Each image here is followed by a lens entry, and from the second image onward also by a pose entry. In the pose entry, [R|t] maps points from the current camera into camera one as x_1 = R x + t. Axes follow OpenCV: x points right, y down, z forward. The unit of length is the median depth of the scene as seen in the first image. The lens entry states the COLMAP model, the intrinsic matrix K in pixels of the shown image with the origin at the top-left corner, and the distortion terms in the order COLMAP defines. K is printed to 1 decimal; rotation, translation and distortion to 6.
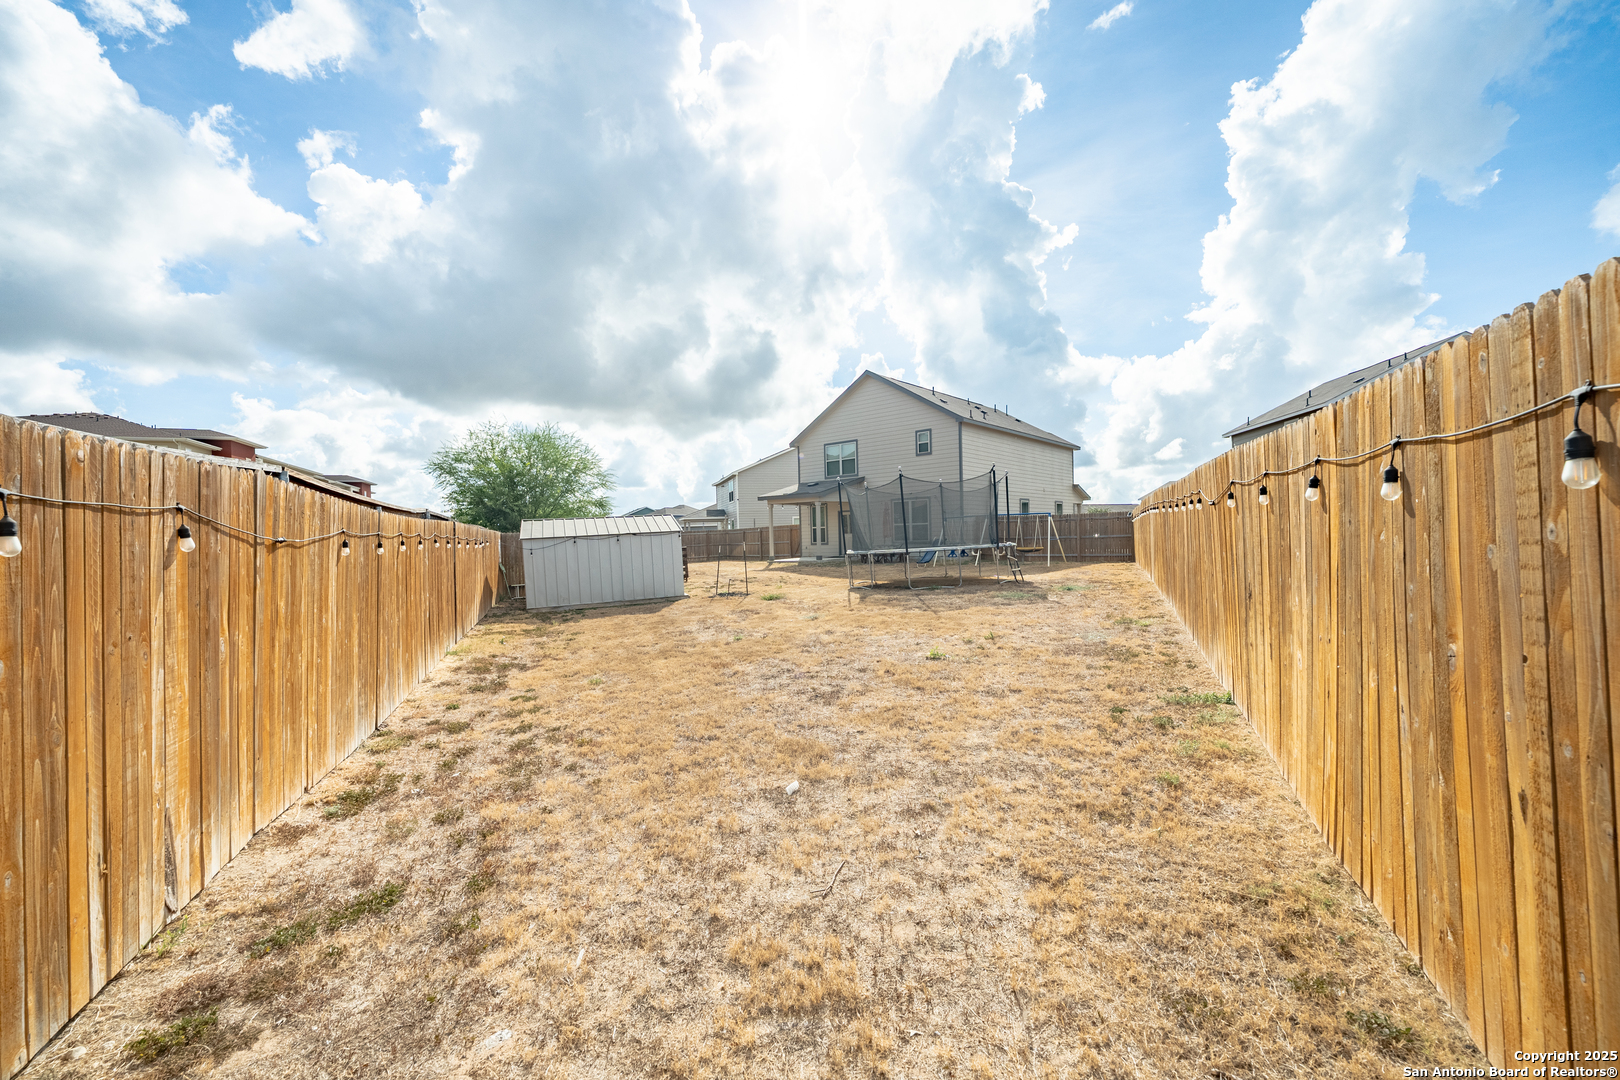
lens RADIAL K [[685.2, 0, 808.9], [0, 685.2, 533.5], [0, 0, 1]] dist [0.002531, 0.000331]
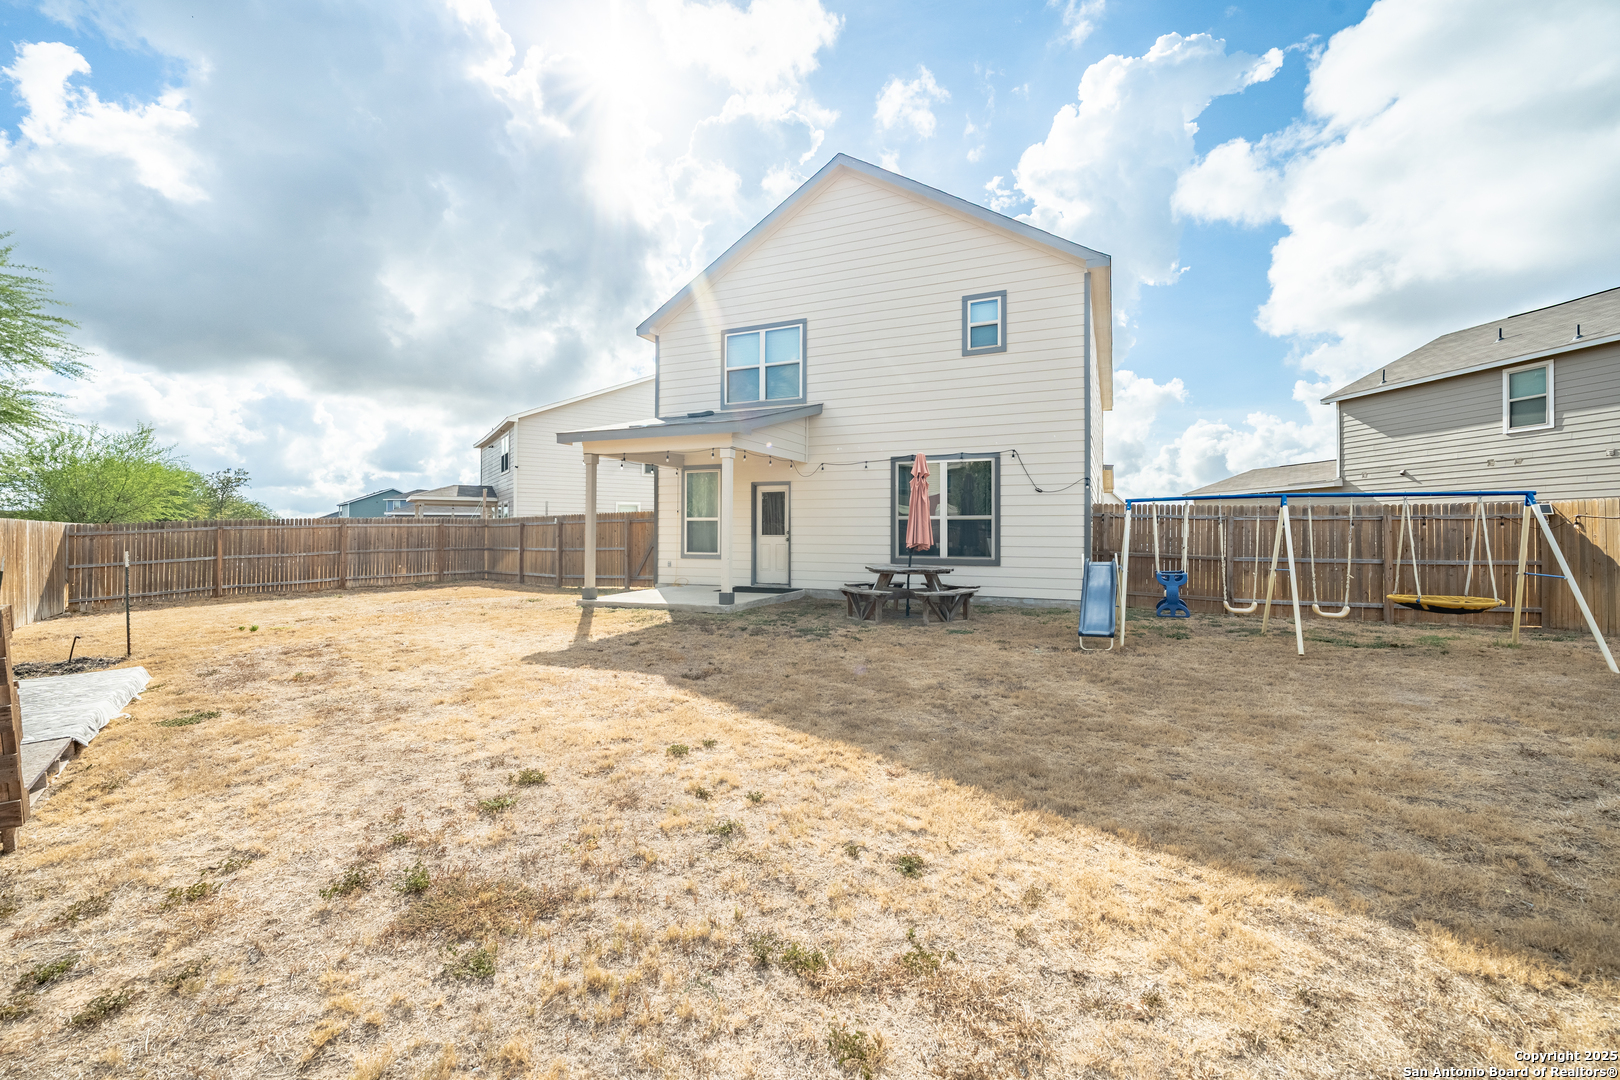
lens RADIAL K [[685.2, 0, 814.0], [0, 685.2, 537.0], [0, 0, 1]] dist [0.002531, 0.000331]
pose [[0.957459, 0.029379, 0.287071, -0.041623], [-0.030082, 0.999546, -0.001962, 0.001415], [-0.286998, -0.006757, 0.957907, 0.536021]]
